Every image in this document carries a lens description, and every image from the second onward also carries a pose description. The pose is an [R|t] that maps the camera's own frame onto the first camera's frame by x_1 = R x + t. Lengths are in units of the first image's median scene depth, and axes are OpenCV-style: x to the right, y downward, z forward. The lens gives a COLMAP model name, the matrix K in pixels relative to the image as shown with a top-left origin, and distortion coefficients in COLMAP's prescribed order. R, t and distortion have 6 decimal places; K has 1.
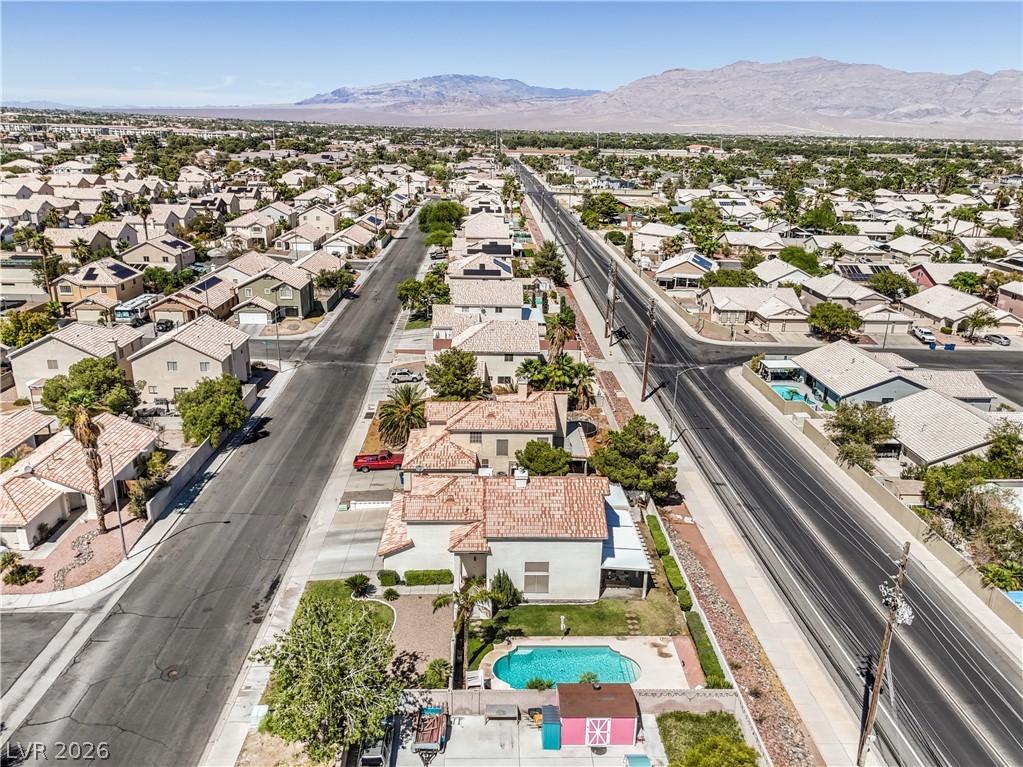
lens RADIAL K [[750.1, 0, 511.5], [0, 750.1, 383.5], [0, 0, 1]] dist [0.073187, -0.060991]
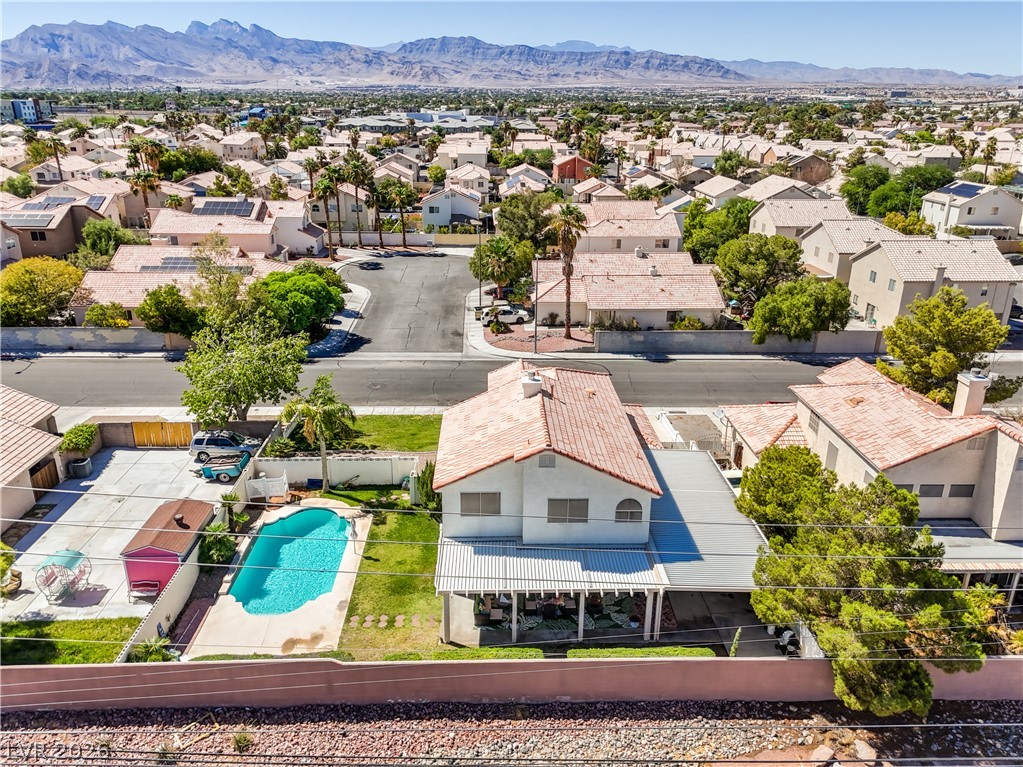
lens RADIAL K [[750.1, 0, 511.5], [0, 750.1, 383.5], [0, 0, 1]] dist [0.073187, -0.060991]
pose [[0.001769, 0.326257, -0.945279, 0.591870], [-0.327590, 0.893309, 0.307707, -0.067823], [0.944818, 0.309120, 0.108459, 0.855960]]
